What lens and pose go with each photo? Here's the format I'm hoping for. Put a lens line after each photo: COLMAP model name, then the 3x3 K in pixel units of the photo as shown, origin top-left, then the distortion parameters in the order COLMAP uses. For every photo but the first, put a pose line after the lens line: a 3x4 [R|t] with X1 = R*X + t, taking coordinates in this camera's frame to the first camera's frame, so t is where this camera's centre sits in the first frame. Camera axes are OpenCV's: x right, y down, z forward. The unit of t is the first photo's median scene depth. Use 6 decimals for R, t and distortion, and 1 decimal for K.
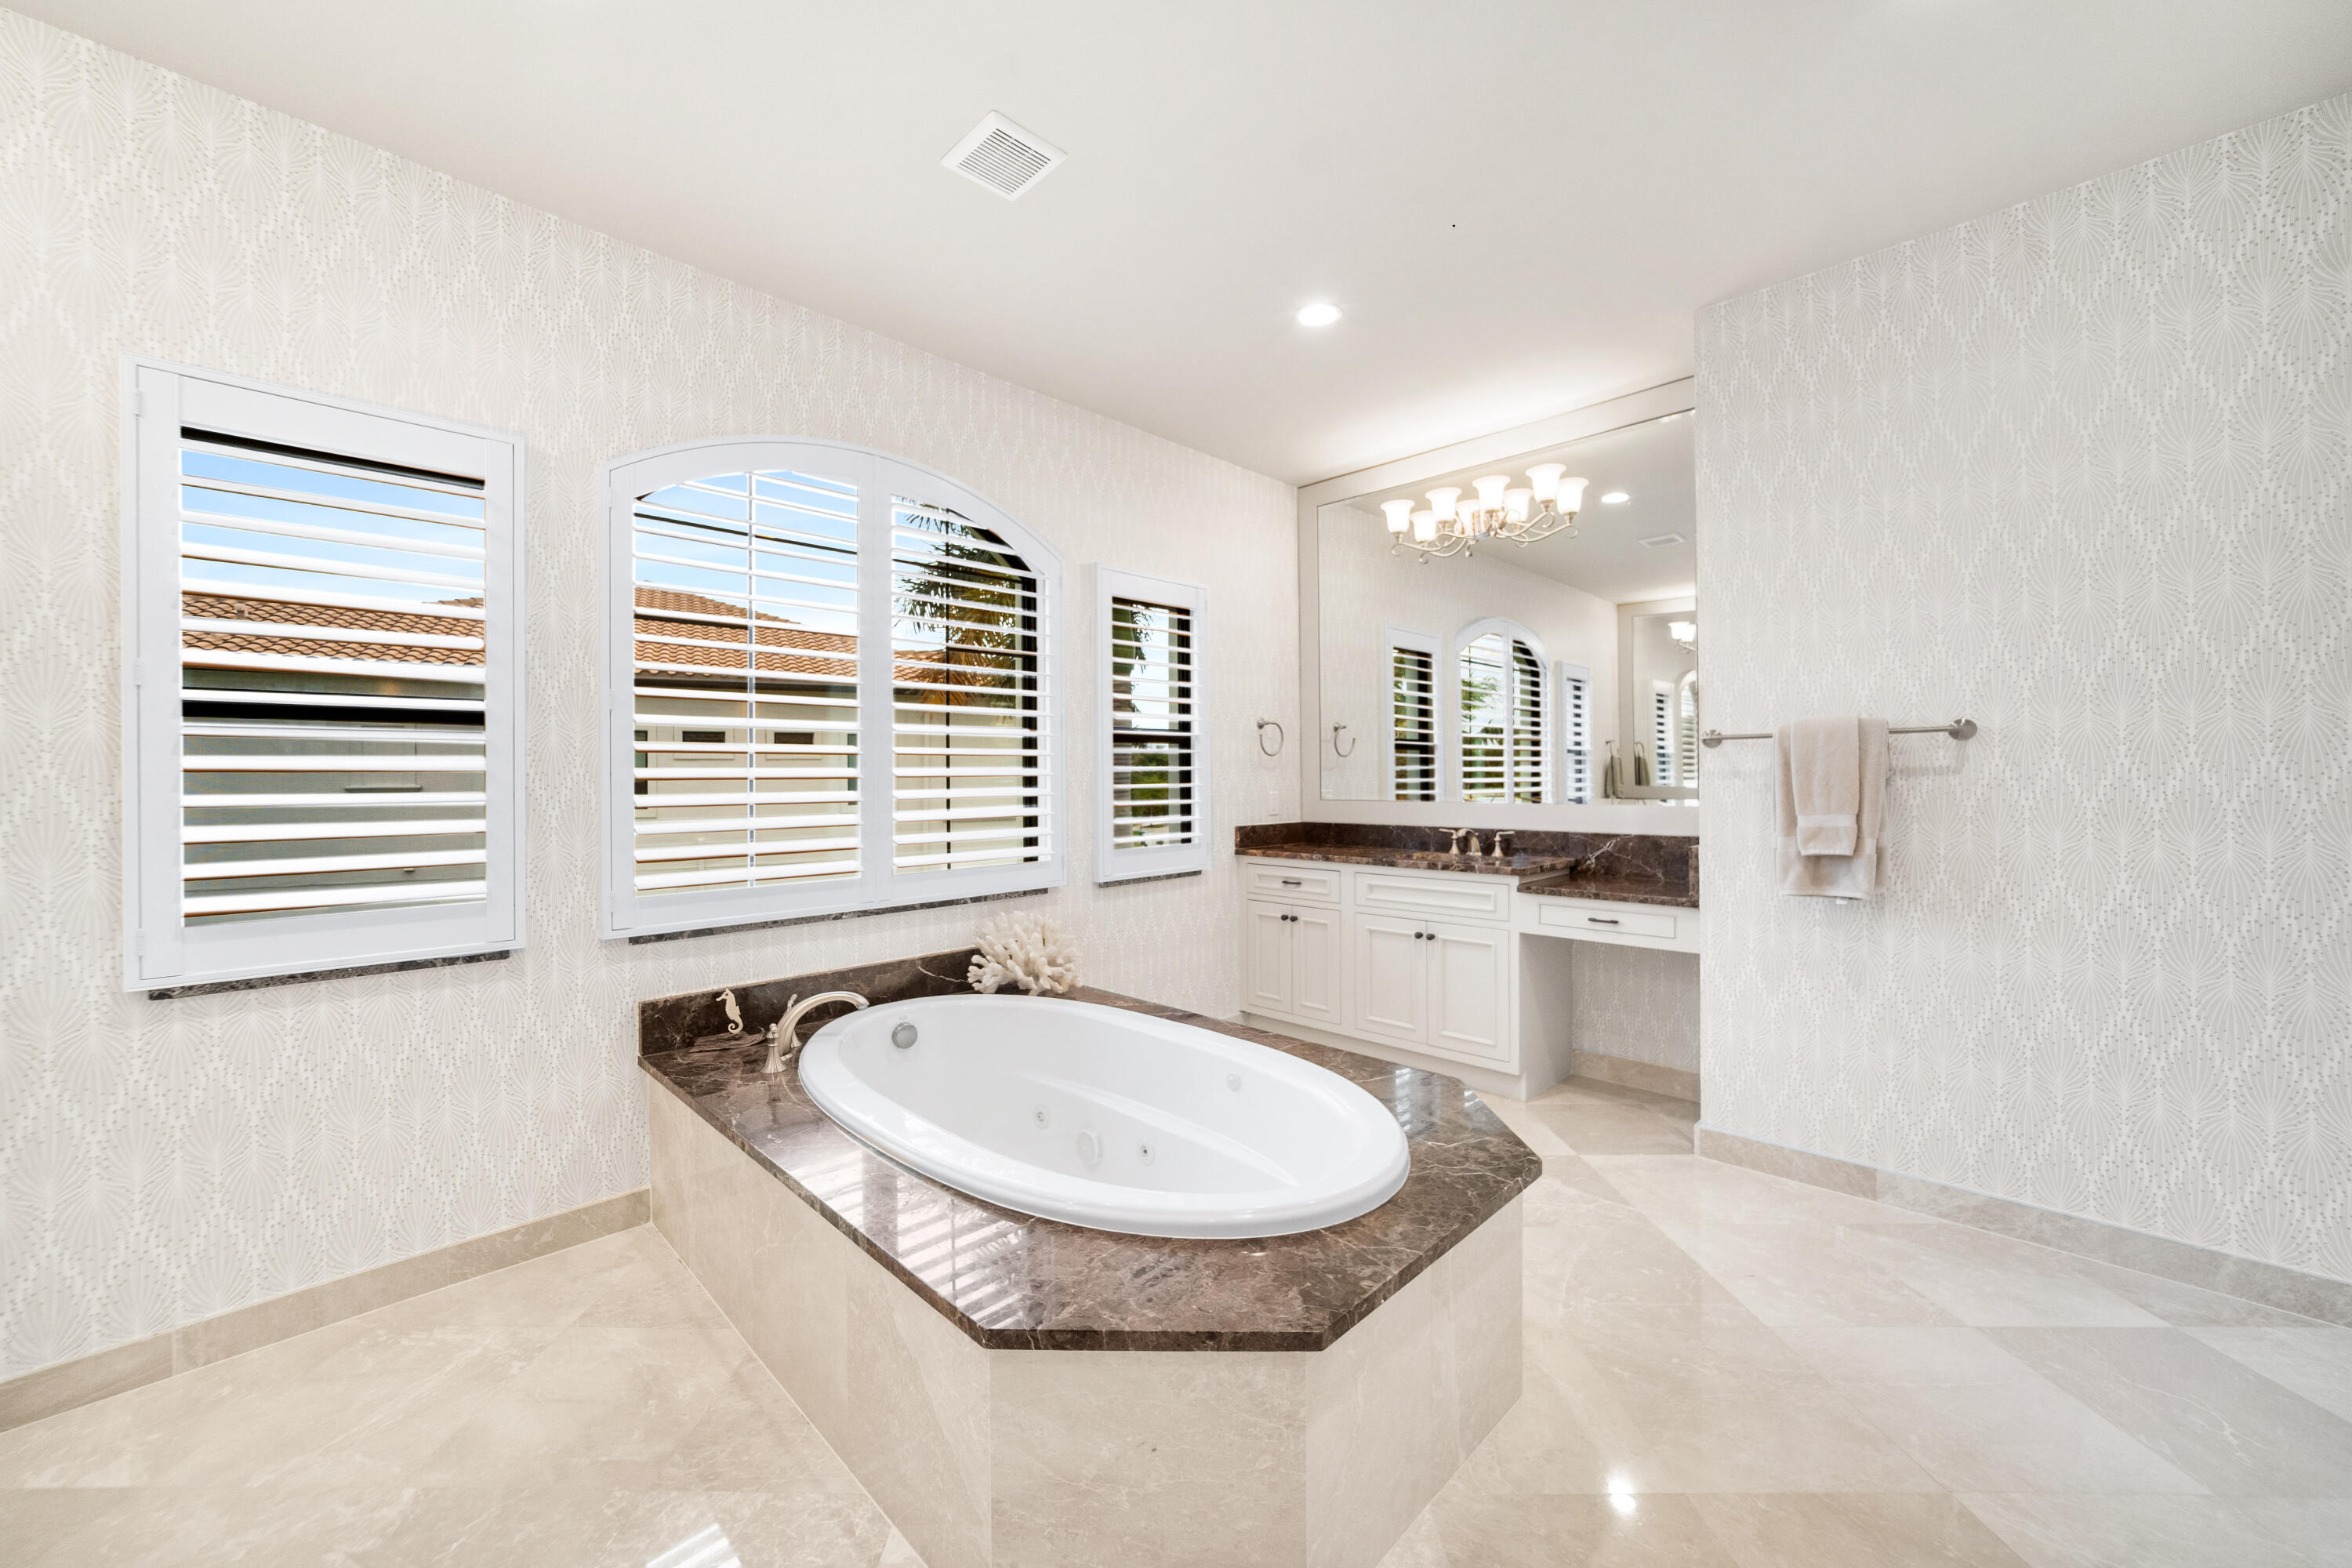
lens RADIAL K [[919.3, 0, 1176.0], [0, 919.3, 784.0], [0, 0, 1]] dist [-0.033803, 0.016419]
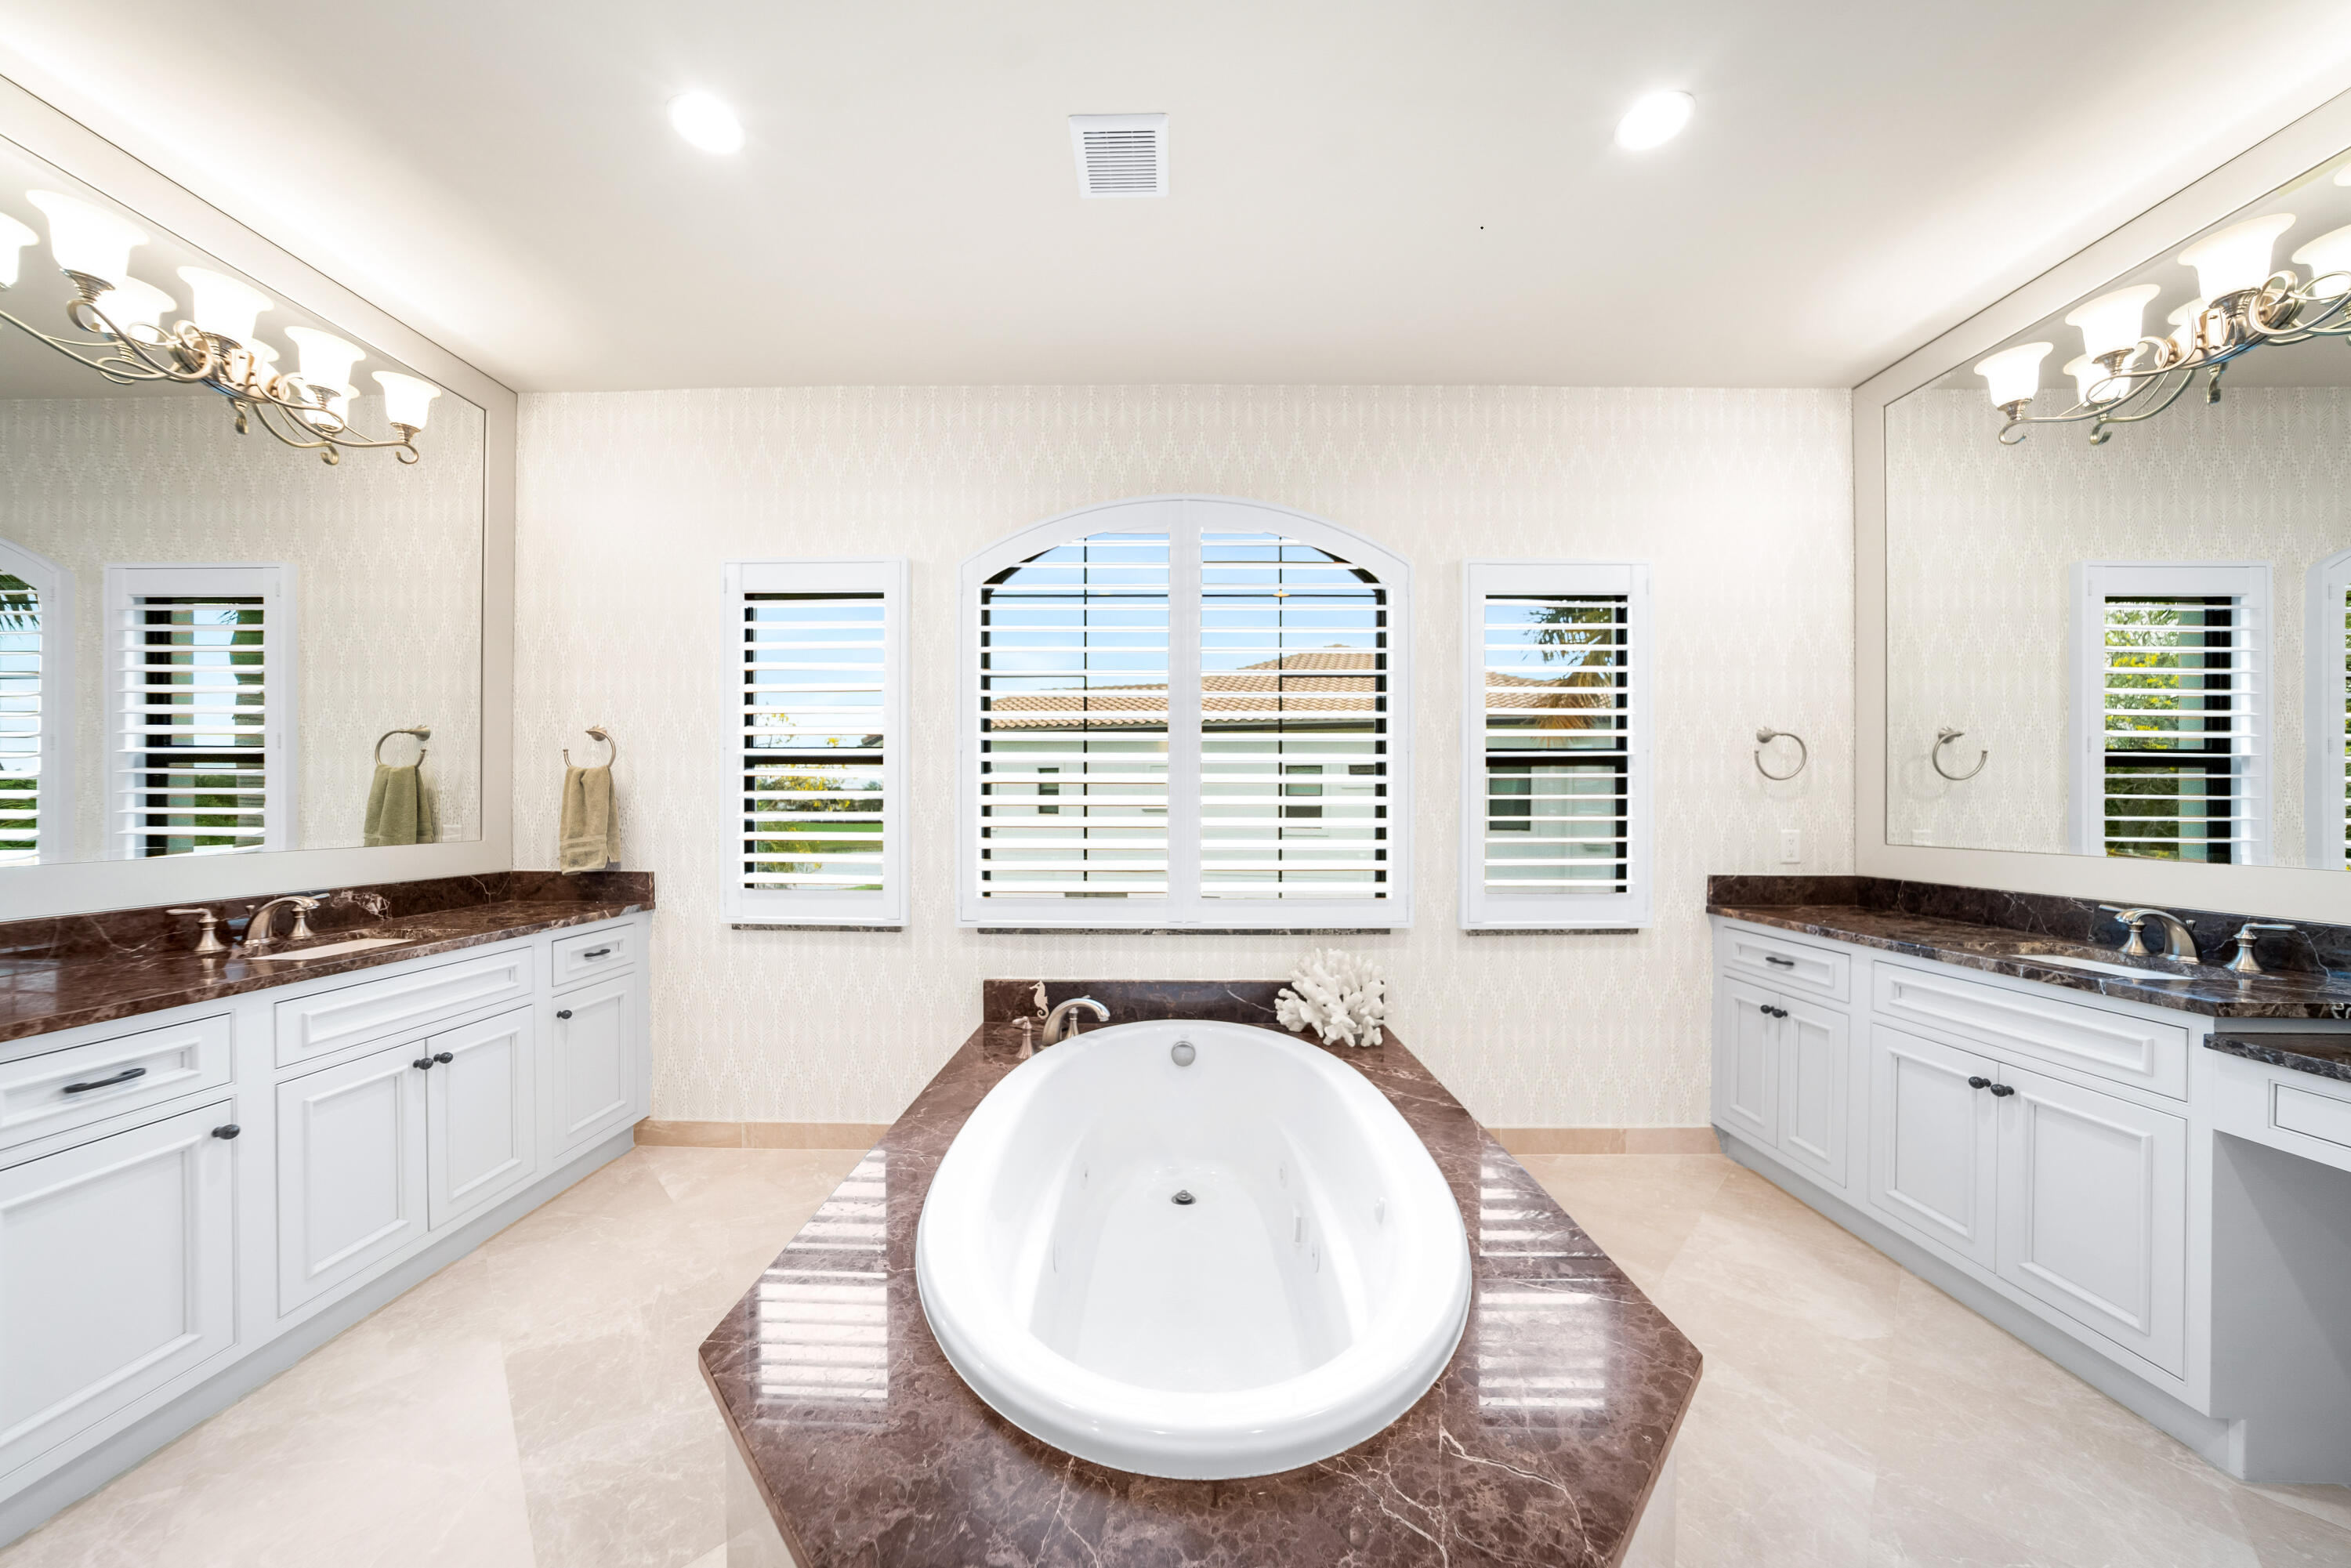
lens RADIAL K [[814.8, 0, 1134.5], [0, 814.8, 810.2], [0, 0, 1]] dist [-0.032691, 0.007189]
pose [[0.680321, 0.012624, -0.732806, 0.281999], [-0.013907, 0.999894, 0.004315, -0.003612], [0.732782, 0.007256, 0.680424, 0.276439]]
